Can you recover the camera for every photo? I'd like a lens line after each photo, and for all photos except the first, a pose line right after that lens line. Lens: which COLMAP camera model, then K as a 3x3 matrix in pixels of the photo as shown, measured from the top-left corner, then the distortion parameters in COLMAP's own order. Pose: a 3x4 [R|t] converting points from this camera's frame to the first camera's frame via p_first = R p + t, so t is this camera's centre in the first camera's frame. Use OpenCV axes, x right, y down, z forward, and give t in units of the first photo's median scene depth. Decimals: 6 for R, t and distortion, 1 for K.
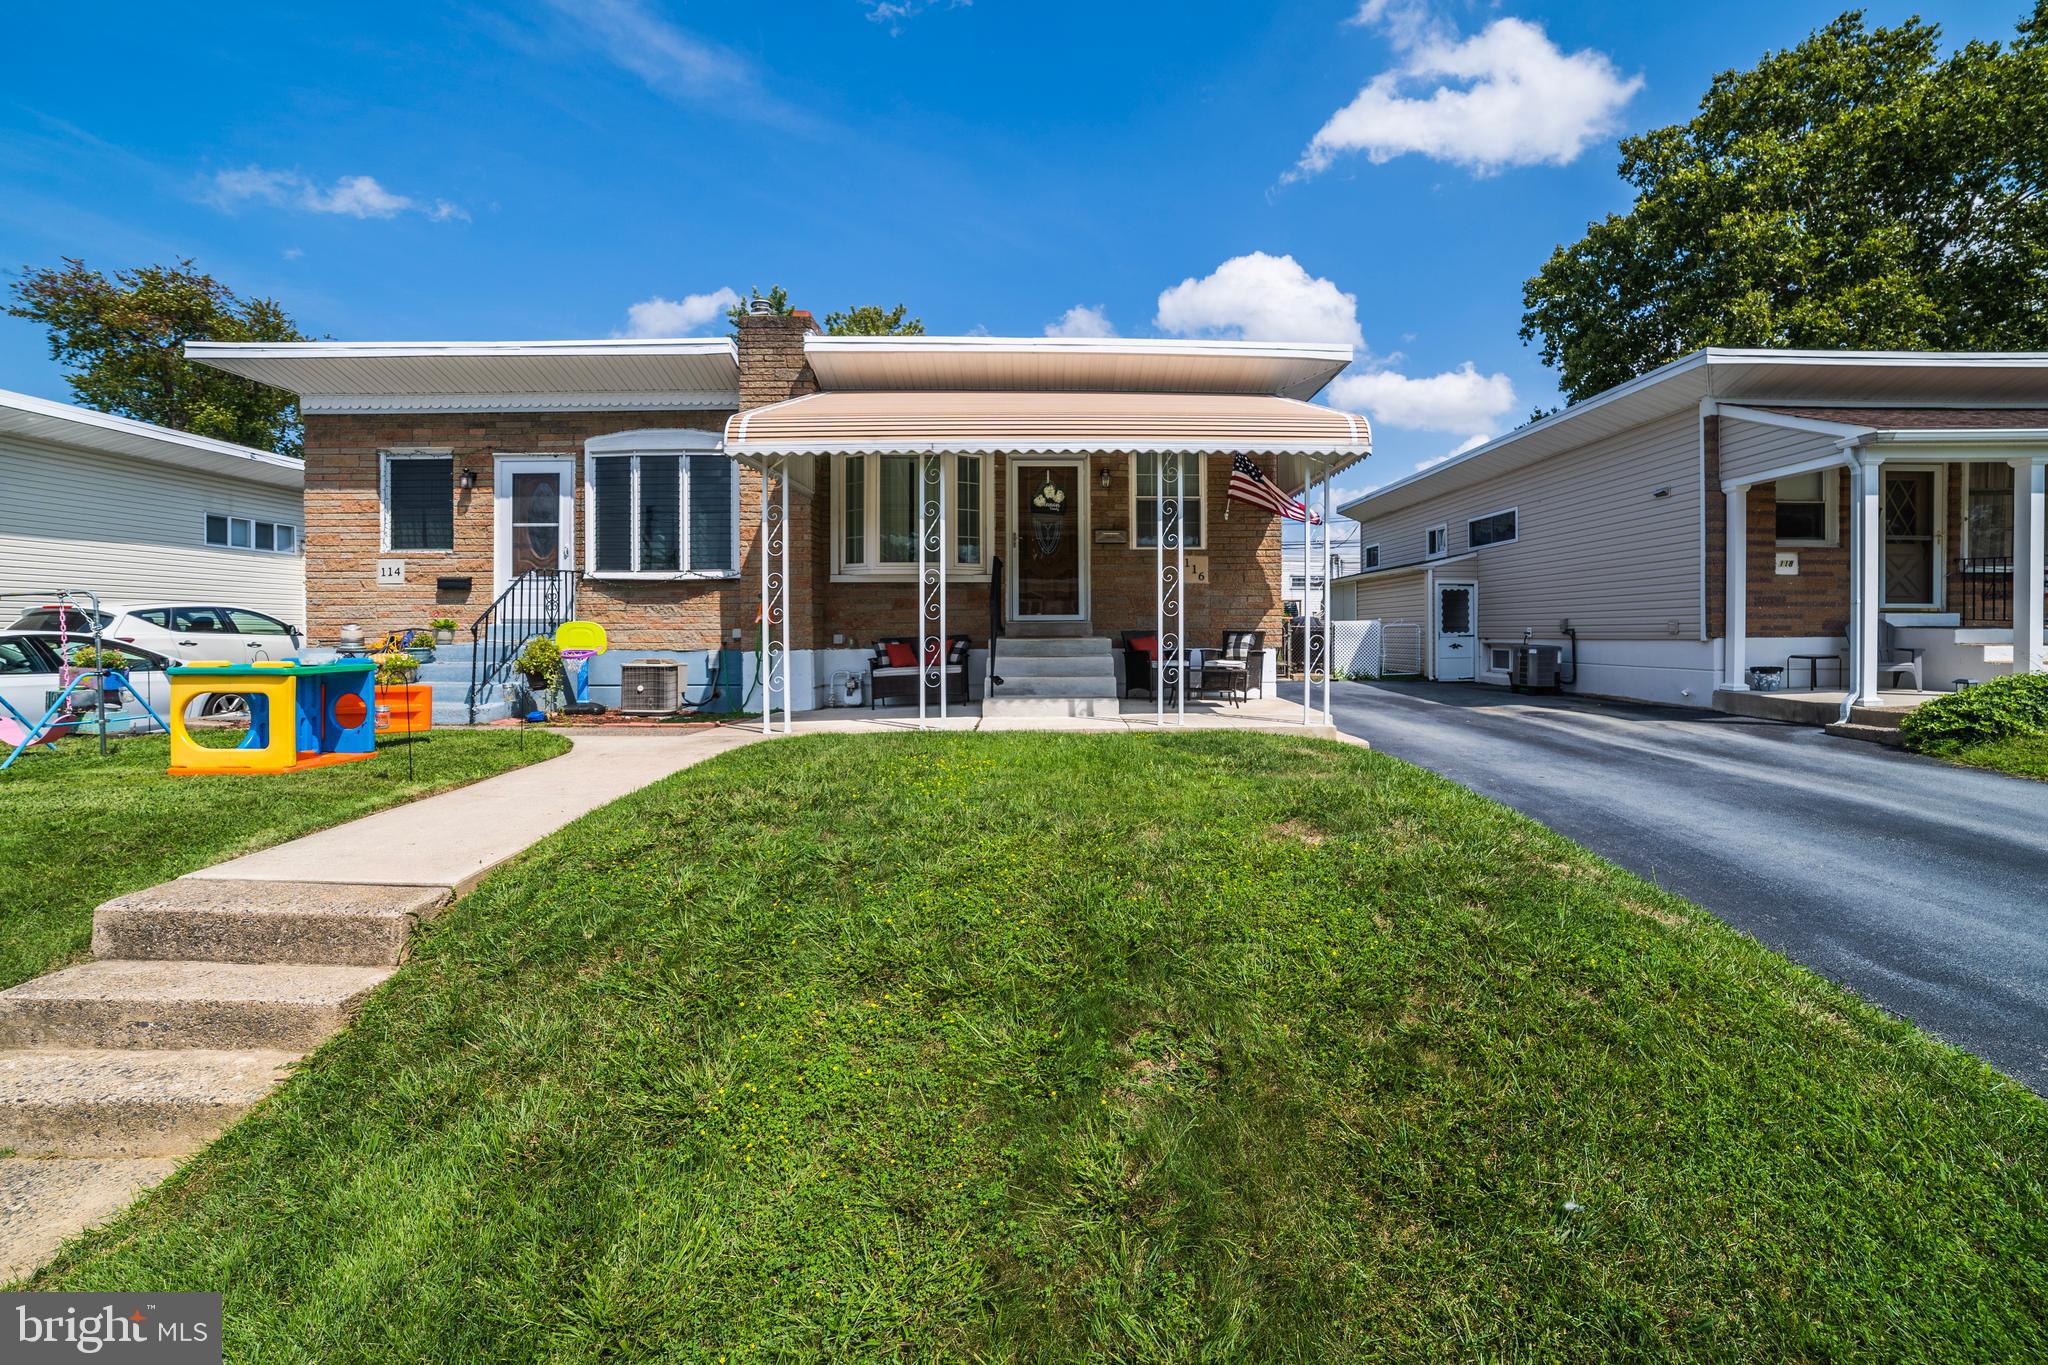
lens RADIAL K [[862.1, 0, 1112.6], [0, 862.1, 647.4], [0, 0, 1]] dist [-0.082261, 0.029480]
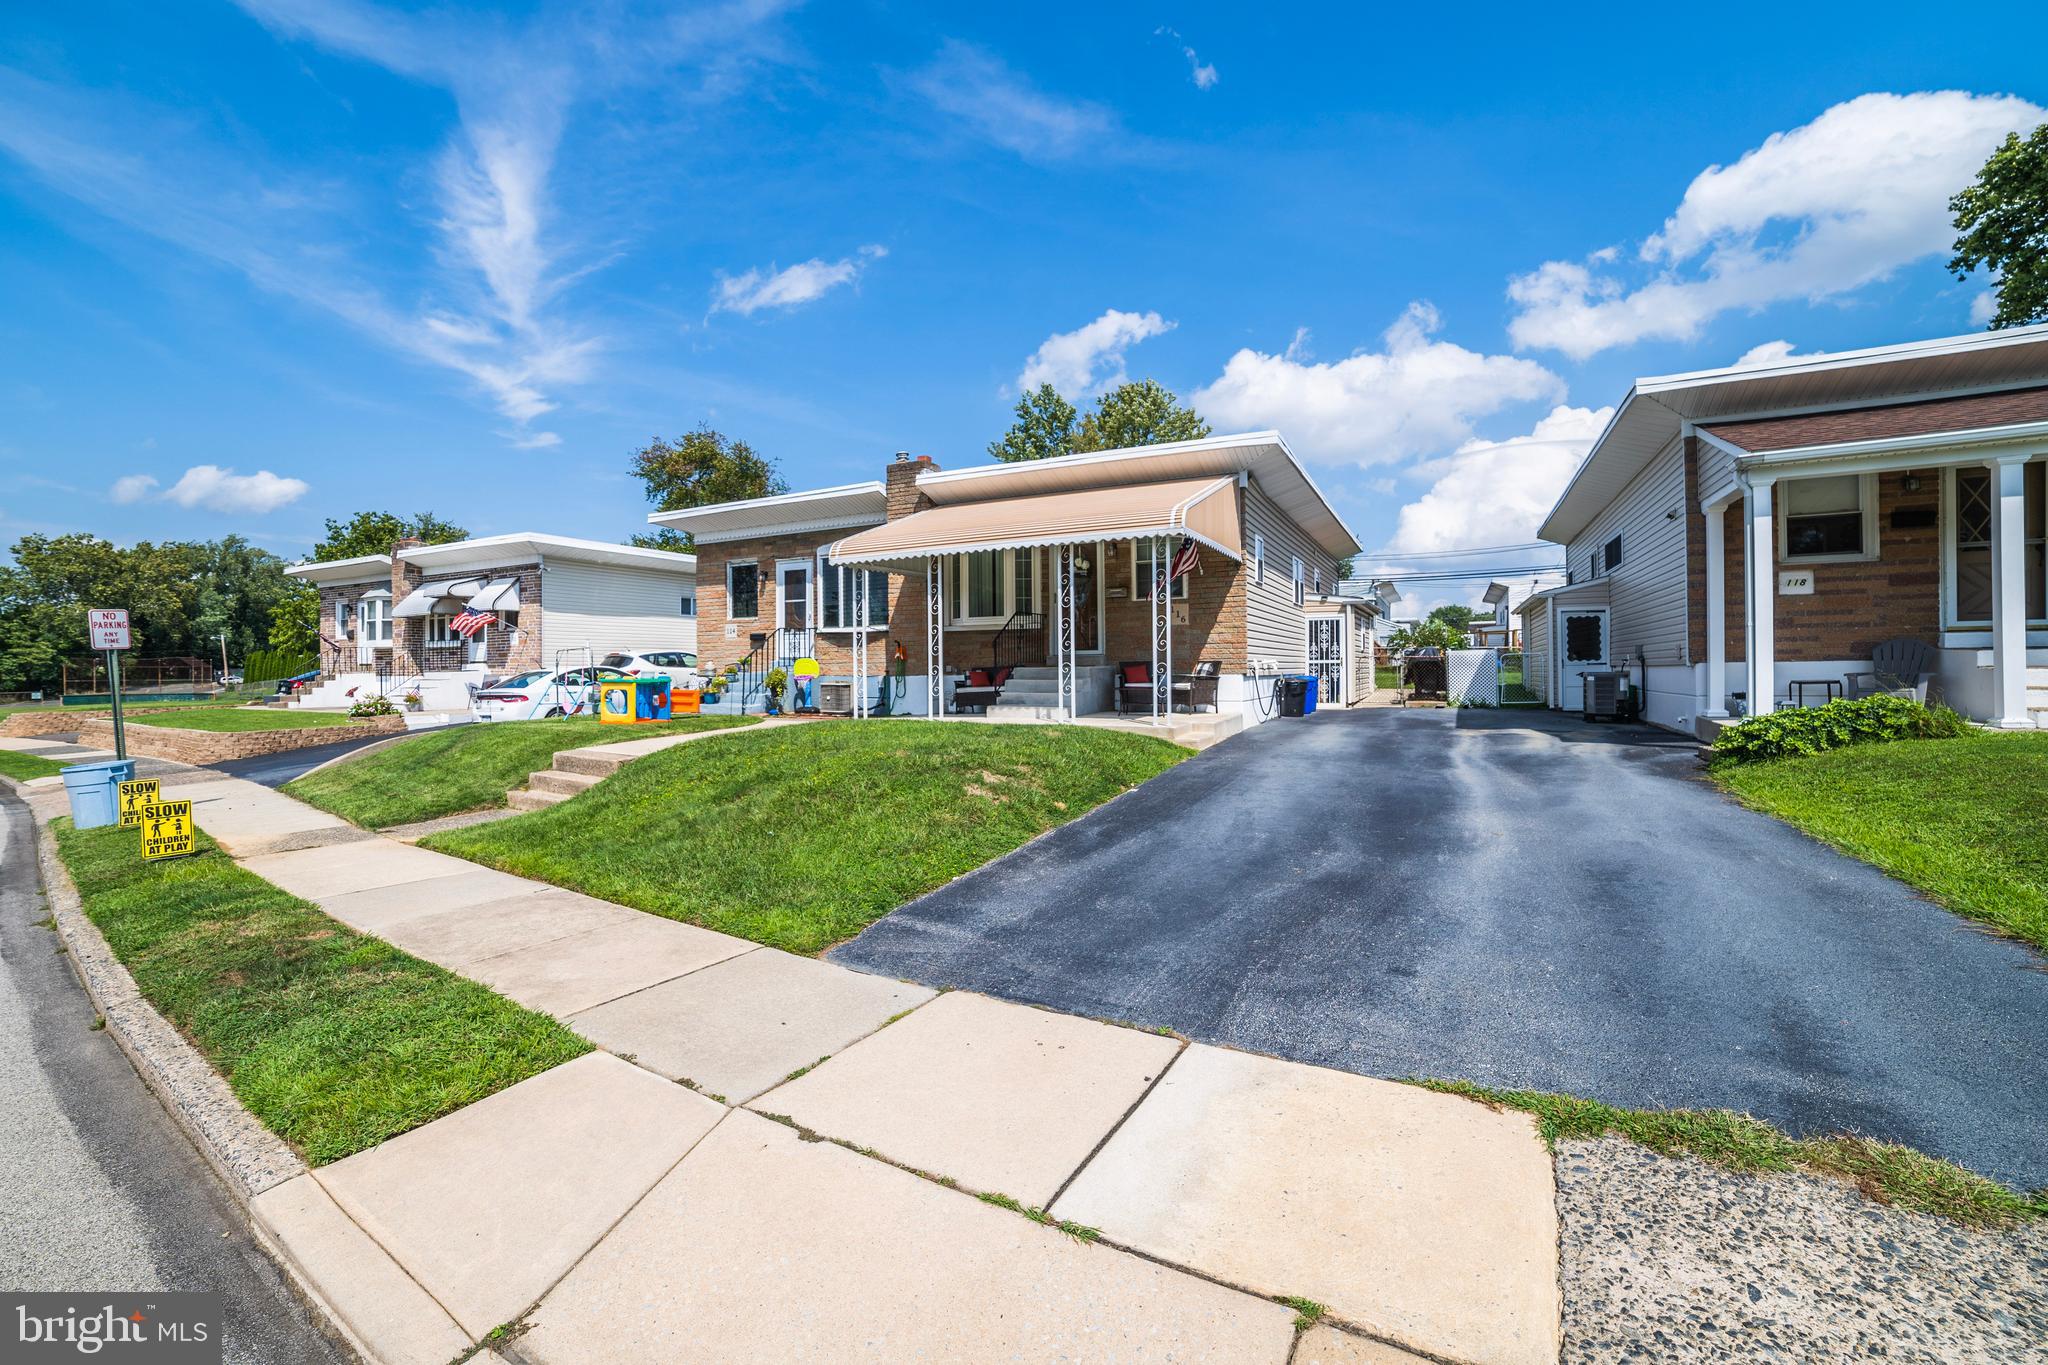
lens RADIAL K [[854.8, 0, 1014.9], [0, 854.8, 666.7], [0, 0, 1]] dist [-0.078423, 0.028283]
pose [[0.866304, -0.006178, -0.499479, 0.539029], [-0.002132, 0.999869, -0.016065, 0.011130], [0.499513, 0.014982, 0.866177, -0.254131]]
